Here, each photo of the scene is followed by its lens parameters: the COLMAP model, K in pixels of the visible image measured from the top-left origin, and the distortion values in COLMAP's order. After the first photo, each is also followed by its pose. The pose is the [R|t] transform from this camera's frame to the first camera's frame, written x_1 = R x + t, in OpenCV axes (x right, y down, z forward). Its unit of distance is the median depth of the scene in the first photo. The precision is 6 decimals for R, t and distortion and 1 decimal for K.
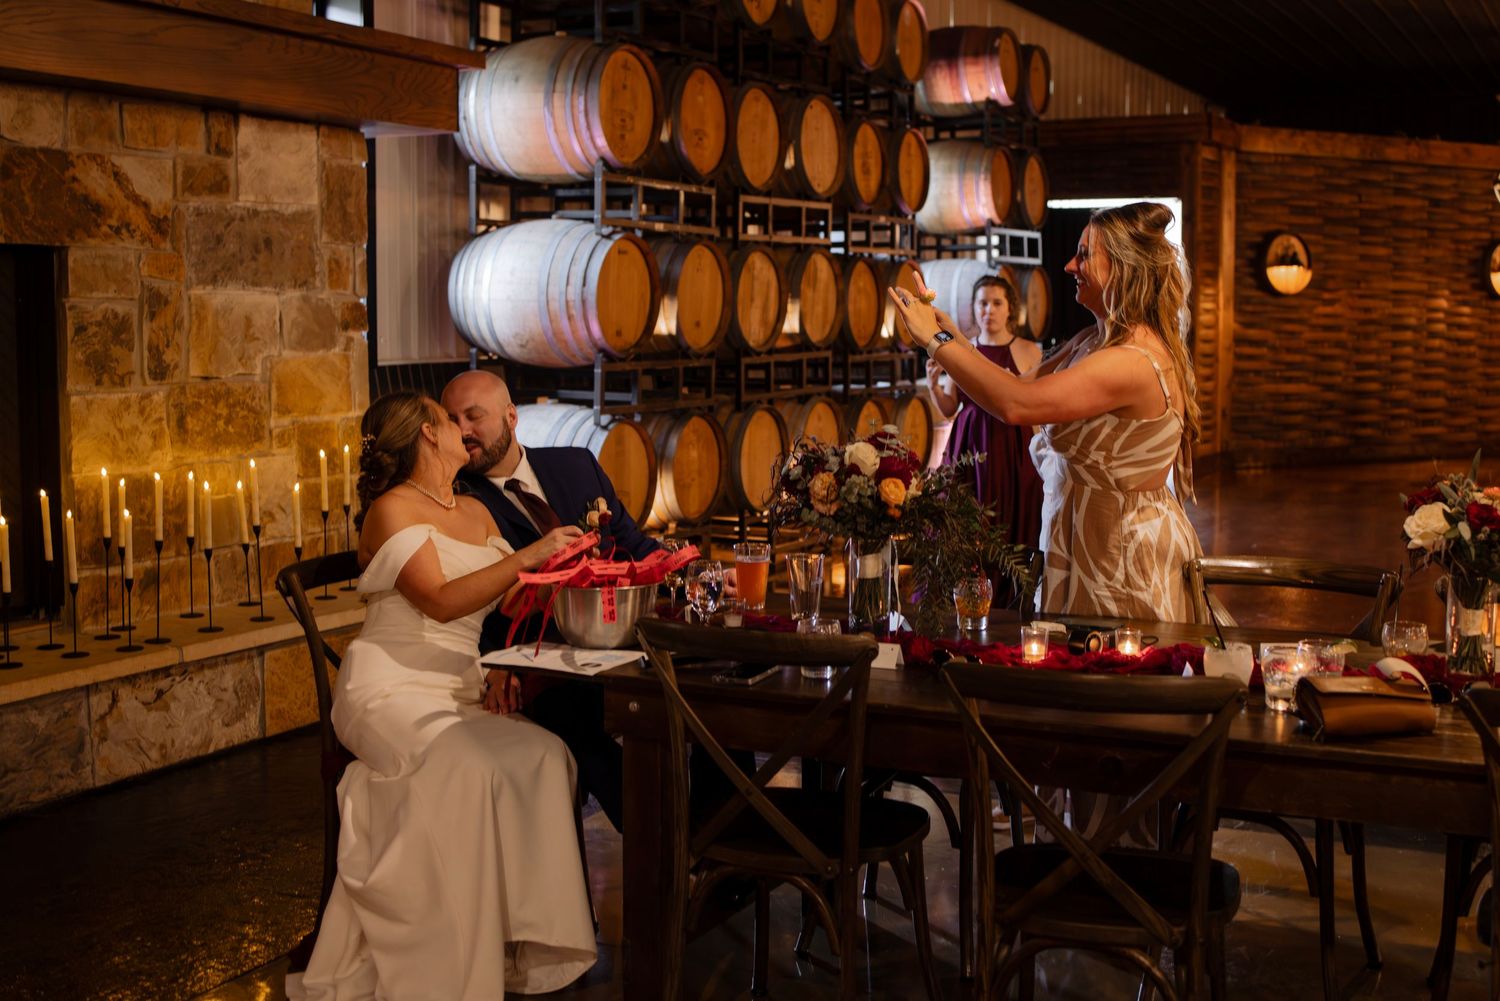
lens RADIAL K [[1765.5, 0, 849.9], [0, 1765.5, 446.7], [0, 0, 1]] dist [-0.081032, 0.002167]
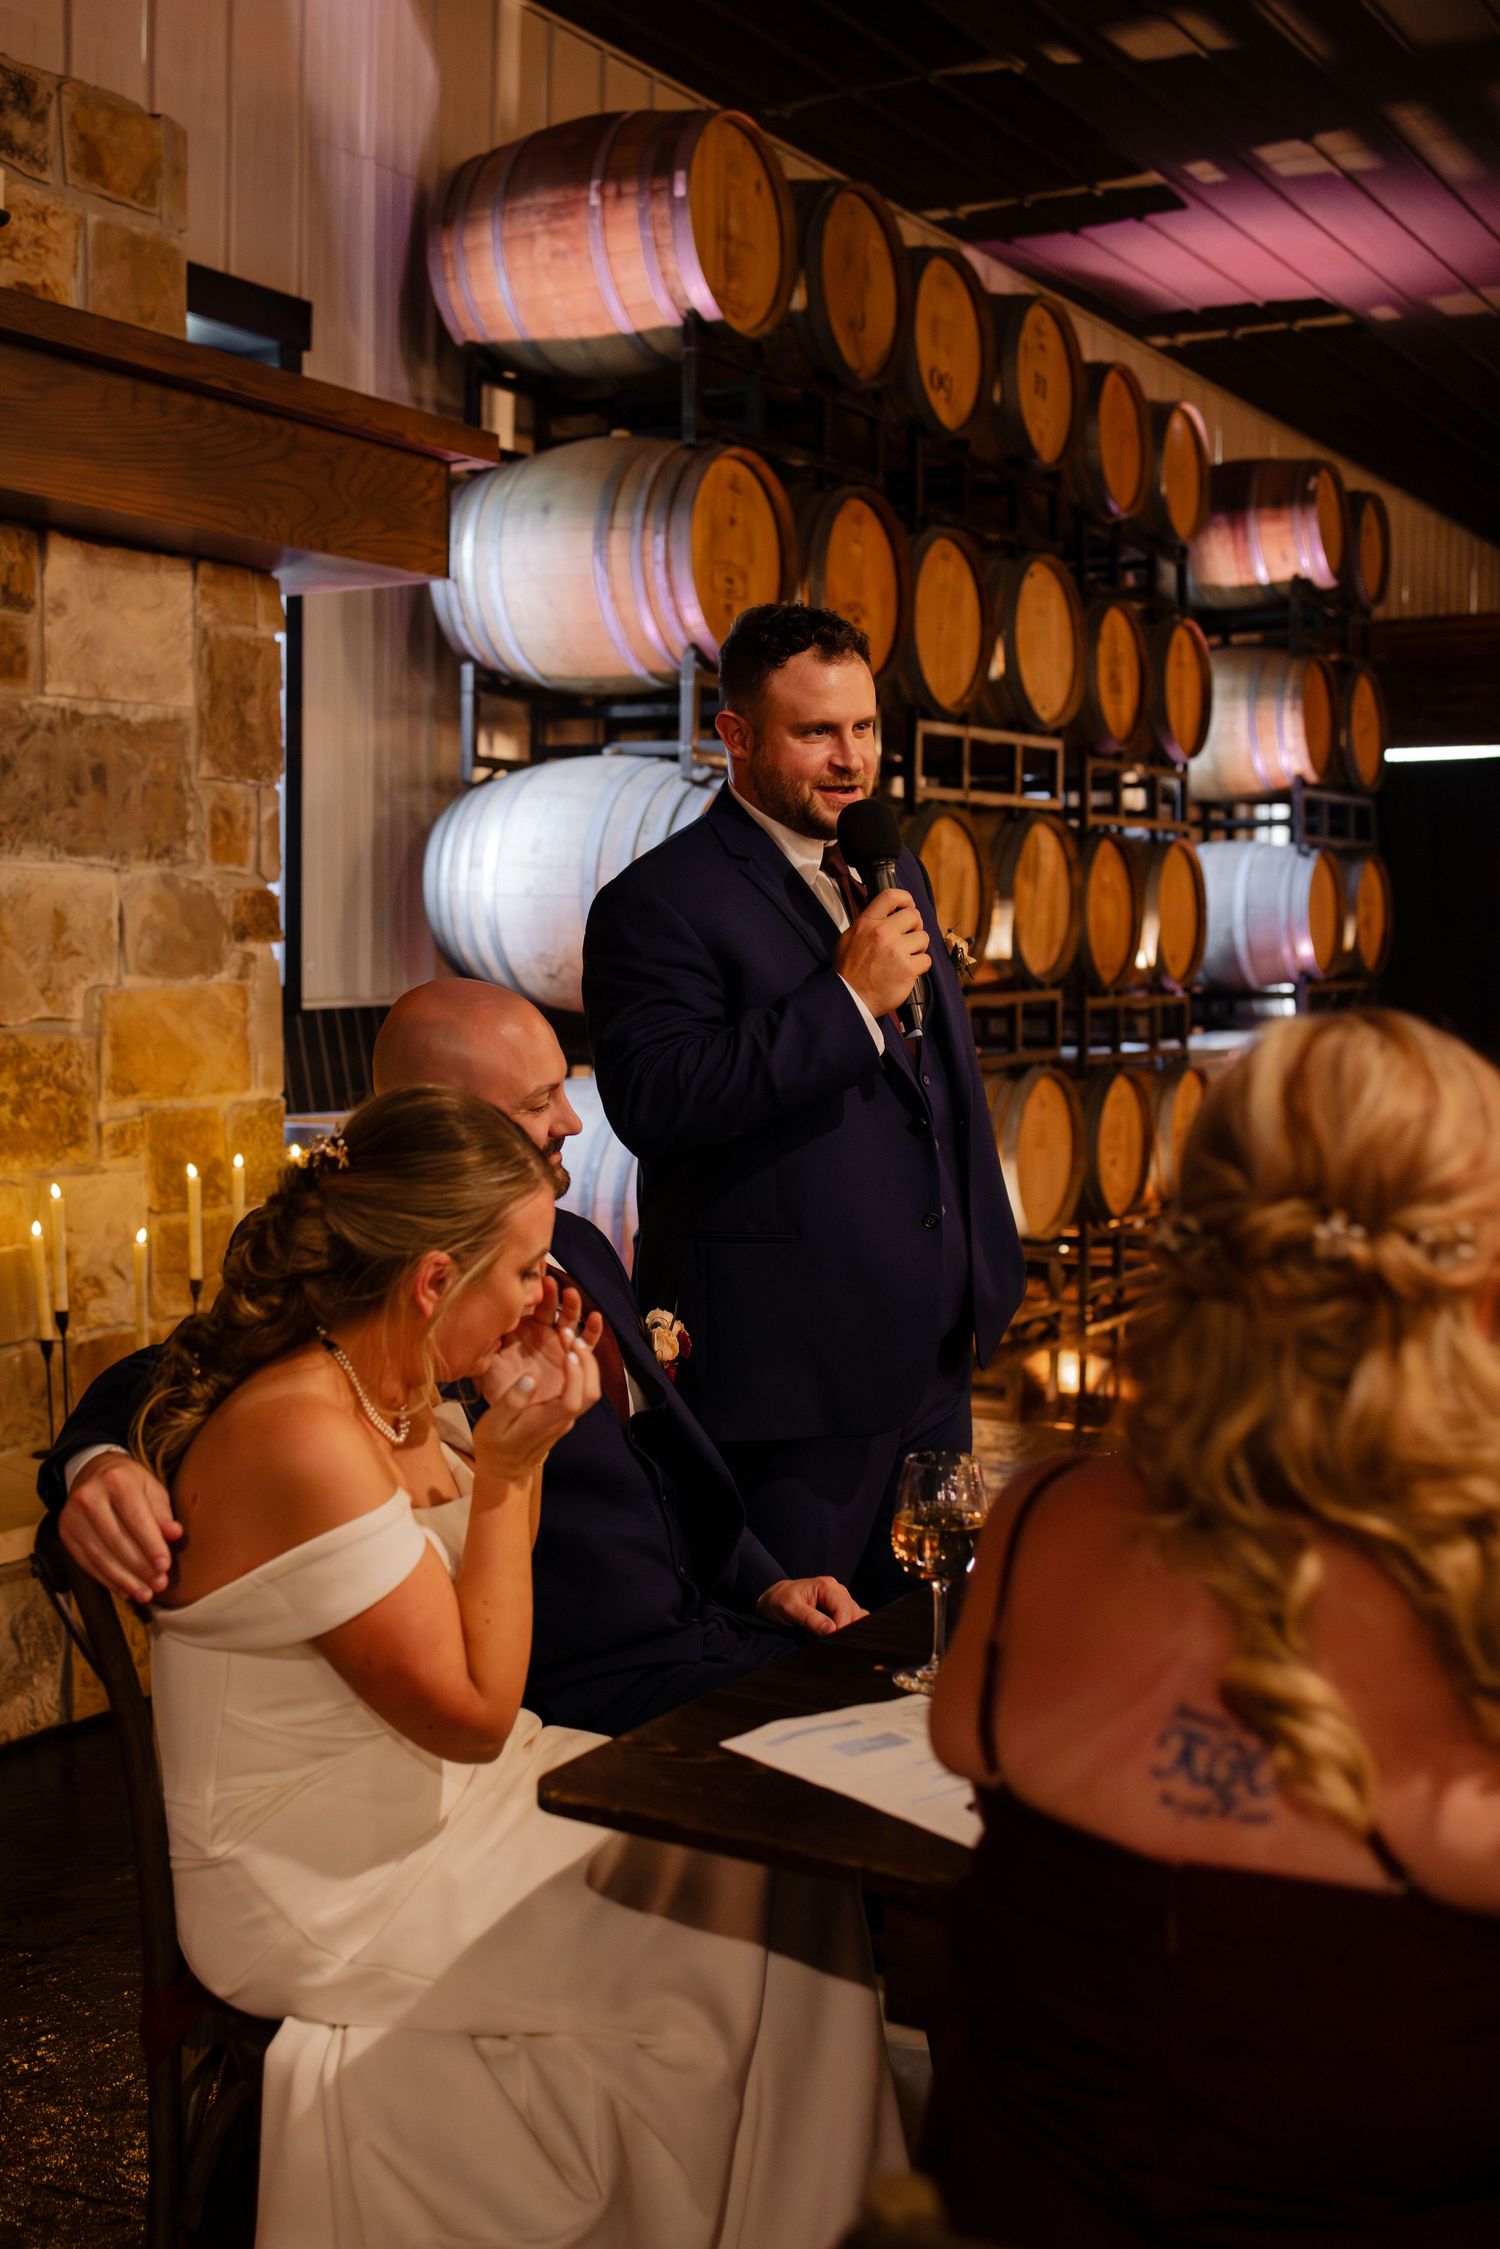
lens RADIAL K [[2485.8, 0, 660.0], [0, 2485.8, 1015.4], [0, 0, 1]] dist [-0.065967, 0.020923]
pose [[0.992501, 0.001578, -0.122226, -0.043251], [-0.007596, 0.998780, -0.048792, -0.004525], [0.122000, 0.049354, 0.991302, 0.169464]]
